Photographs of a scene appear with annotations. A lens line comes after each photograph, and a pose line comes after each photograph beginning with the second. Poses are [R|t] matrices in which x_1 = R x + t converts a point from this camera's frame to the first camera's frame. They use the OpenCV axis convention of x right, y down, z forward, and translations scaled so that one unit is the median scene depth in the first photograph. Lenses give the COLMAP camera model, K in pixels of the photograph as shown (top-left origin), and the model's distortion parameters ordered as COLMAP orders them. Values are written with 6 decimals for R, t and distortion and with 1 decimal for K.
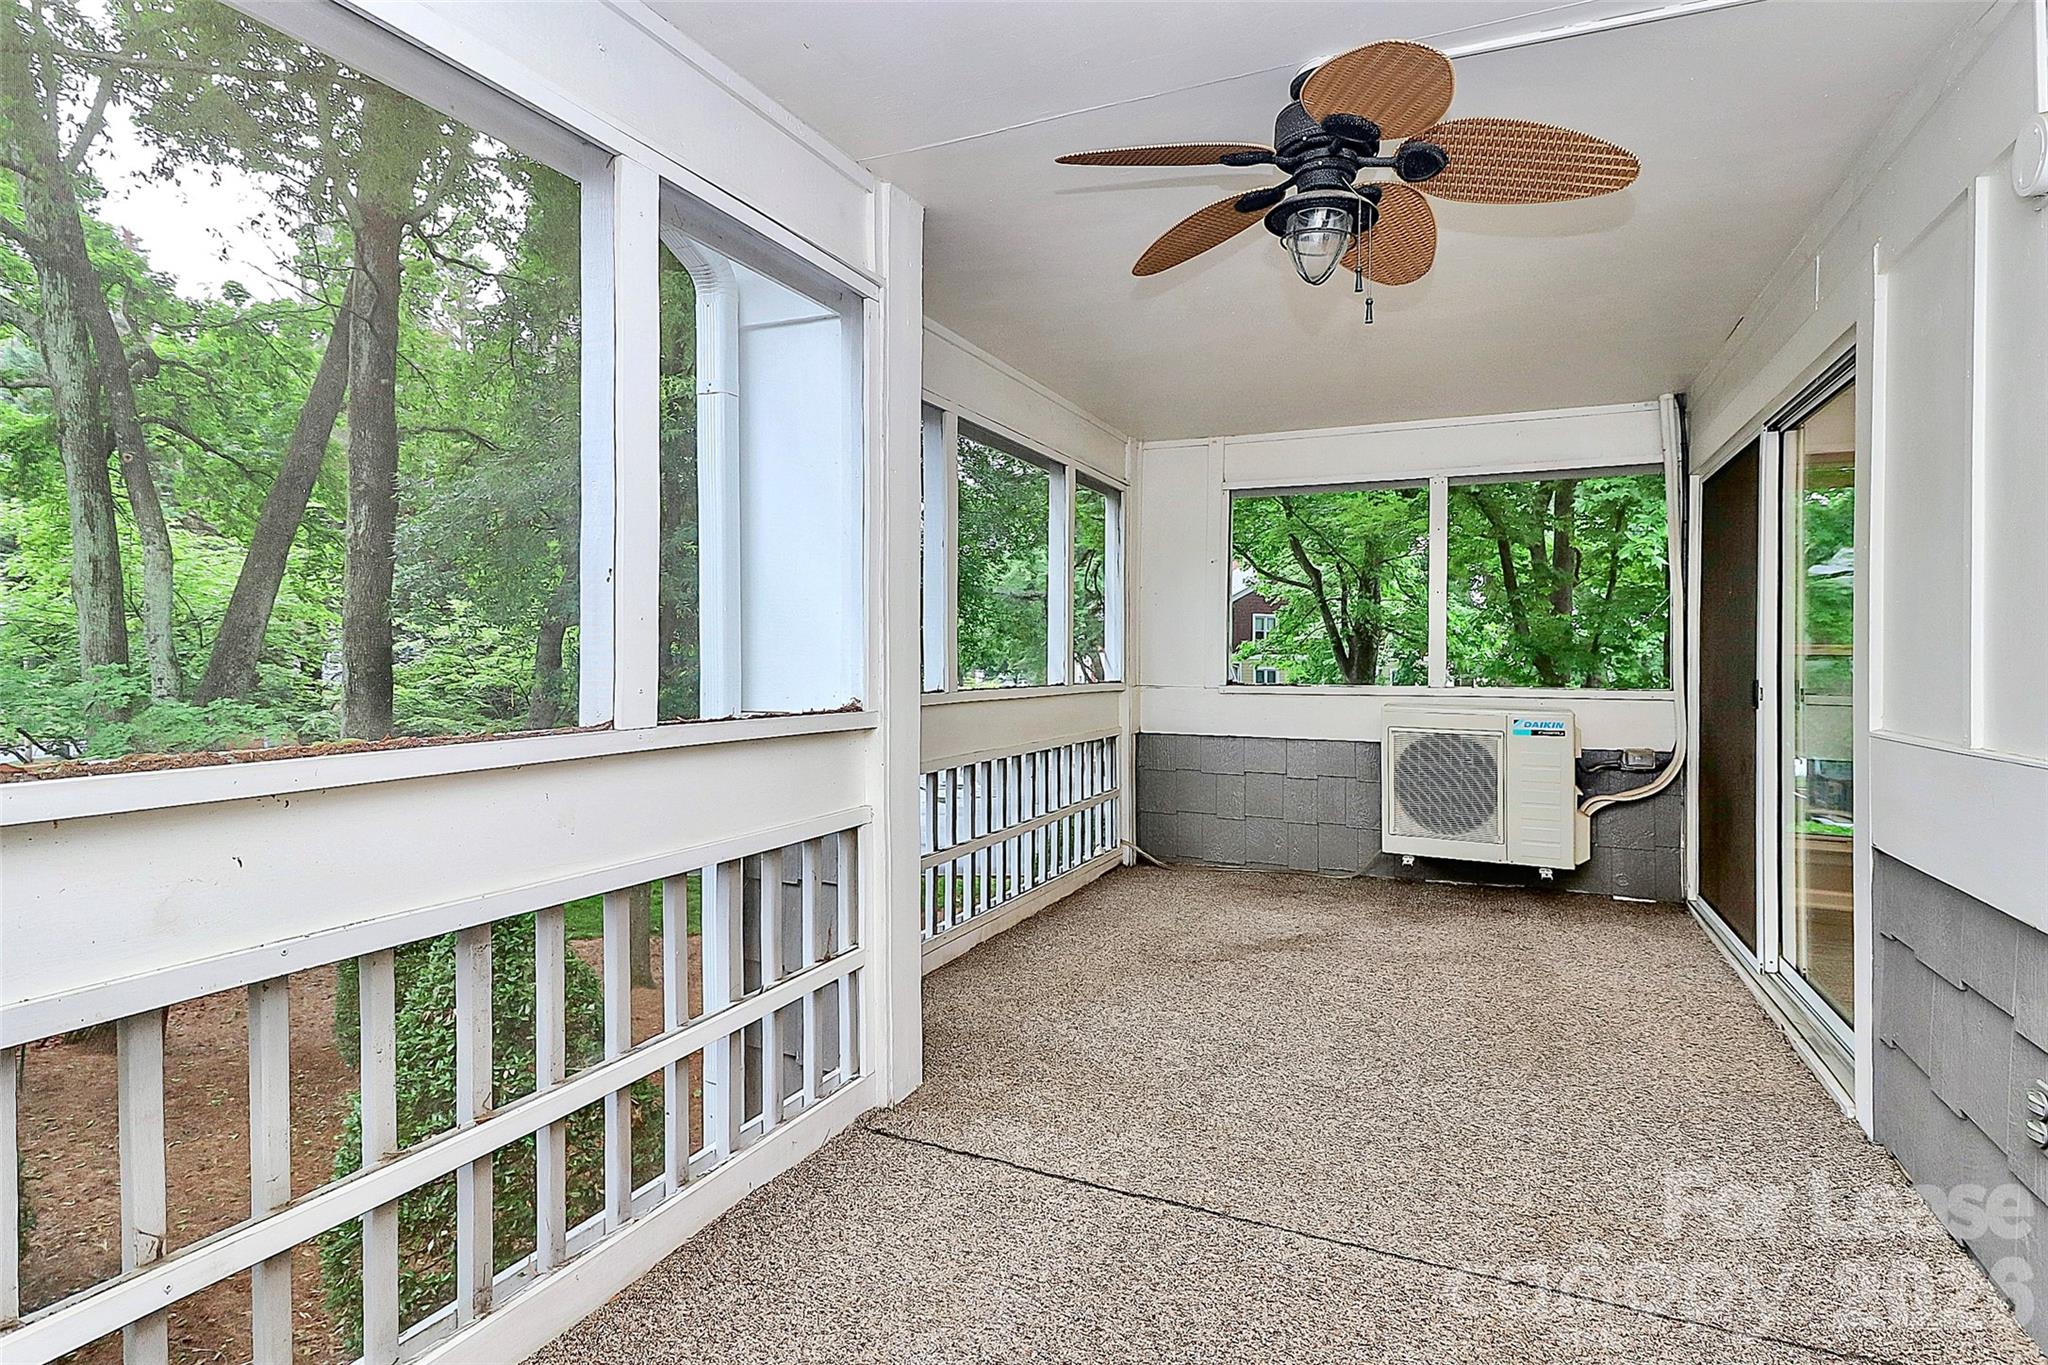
lens RADIAL K [[962.0, 0, 1004.0], [0, 962.0, 655.8], [0, 0, 1]] dist [0.000905, -0.004397]
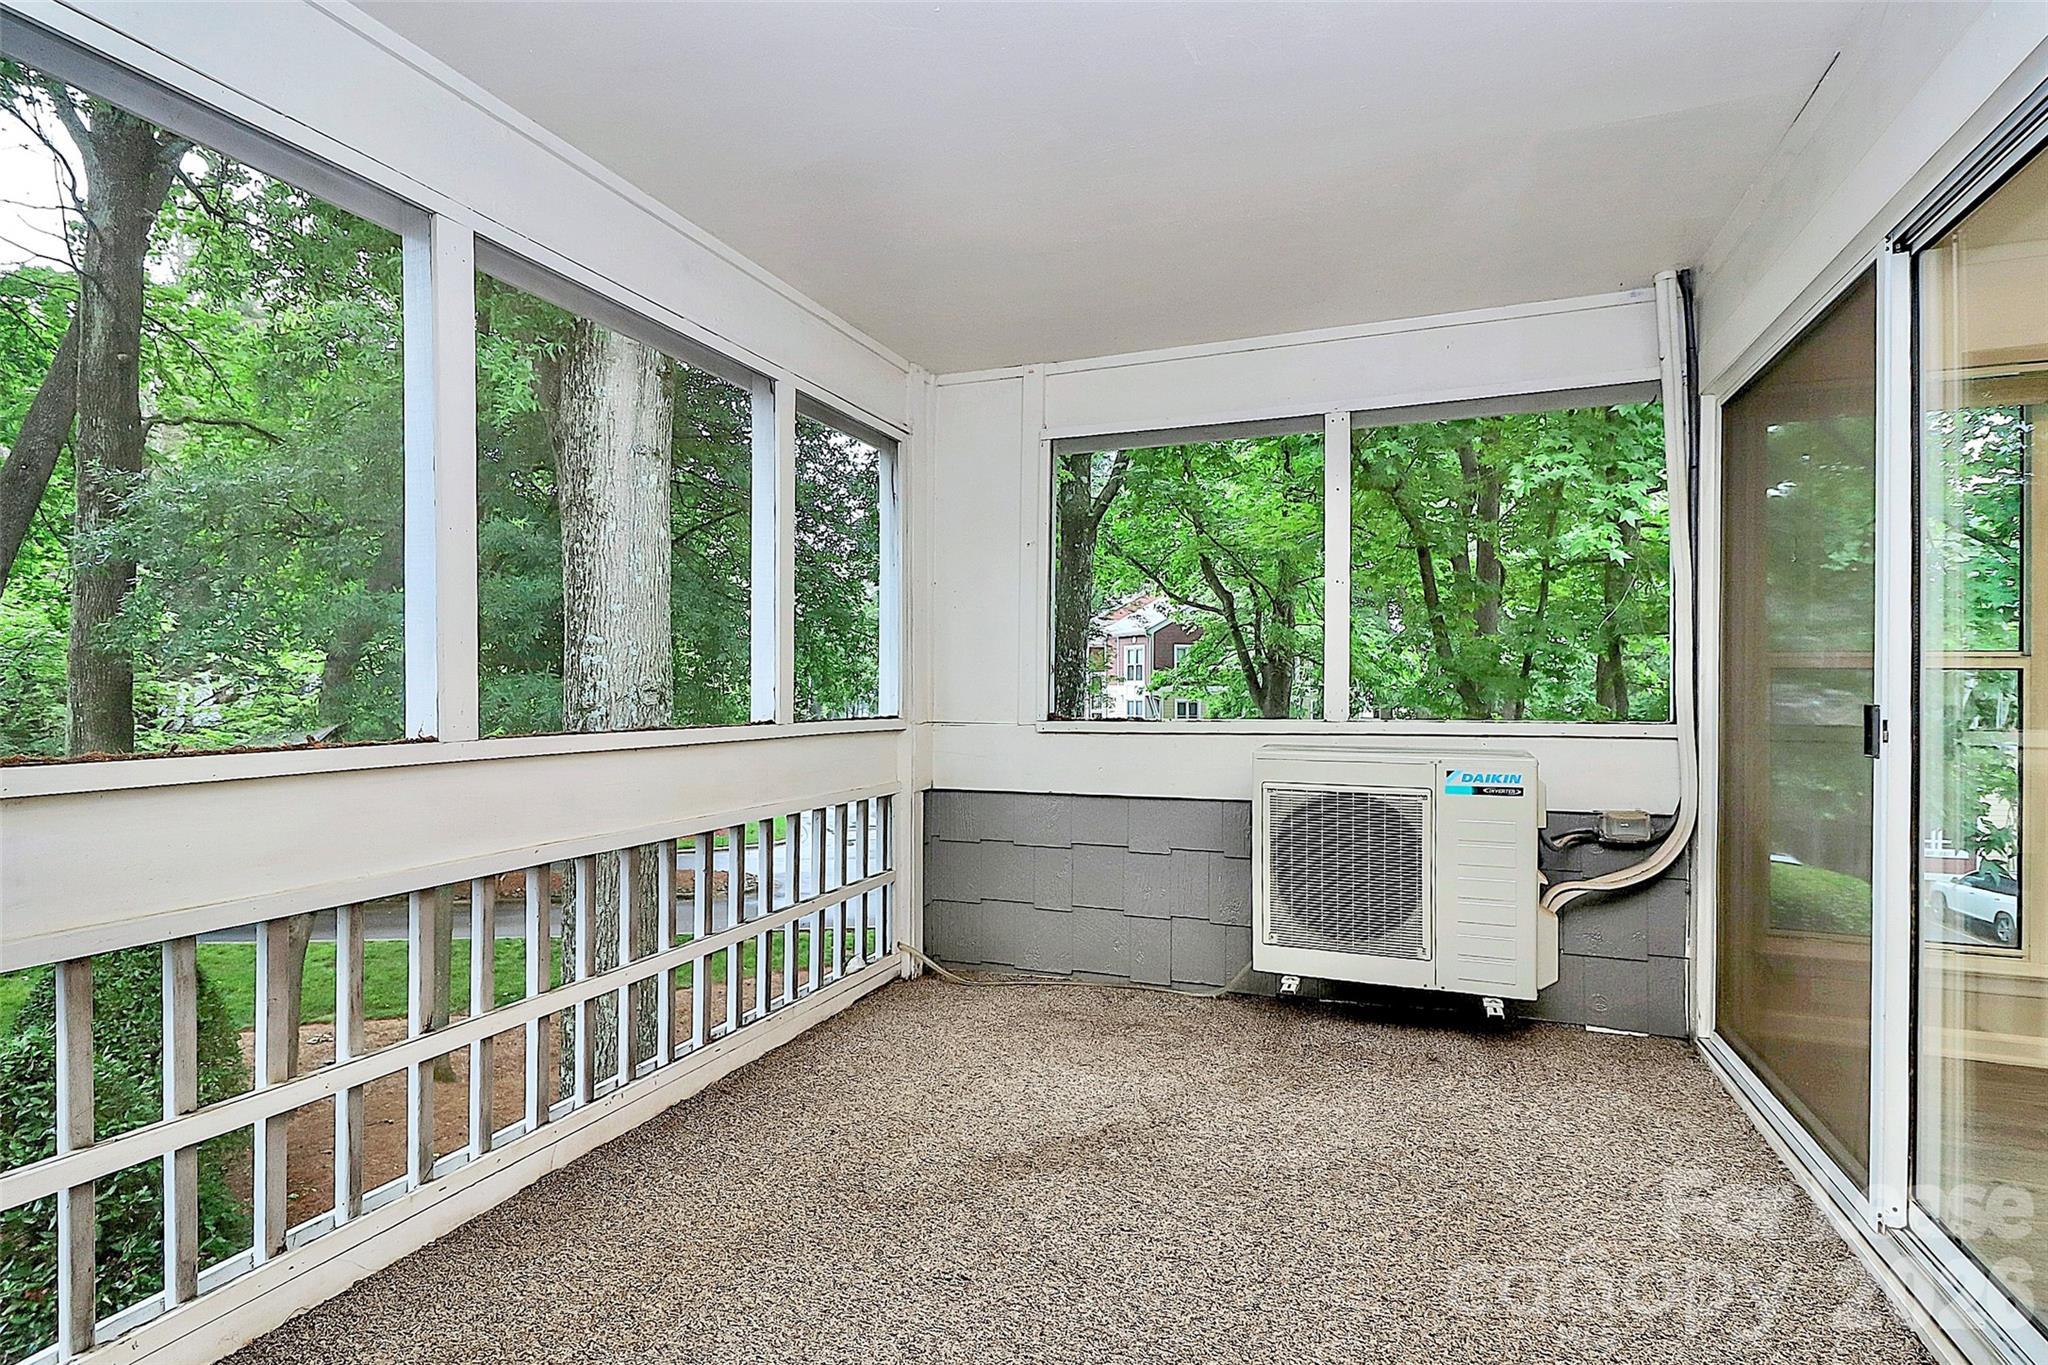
lens RADIAL K [[962.0, 0, 1029.2], [0, 962.0, 694.4], [0, 0, 1]] dist [0.000905, -0.004397]
pose [[0.995703, -0.004559, 0.092492, 0.146158], [0.004145, 0.999980, 0.004674, 0.009304], [-0.092512, -0.004271, 0.995702, 0.290931]]
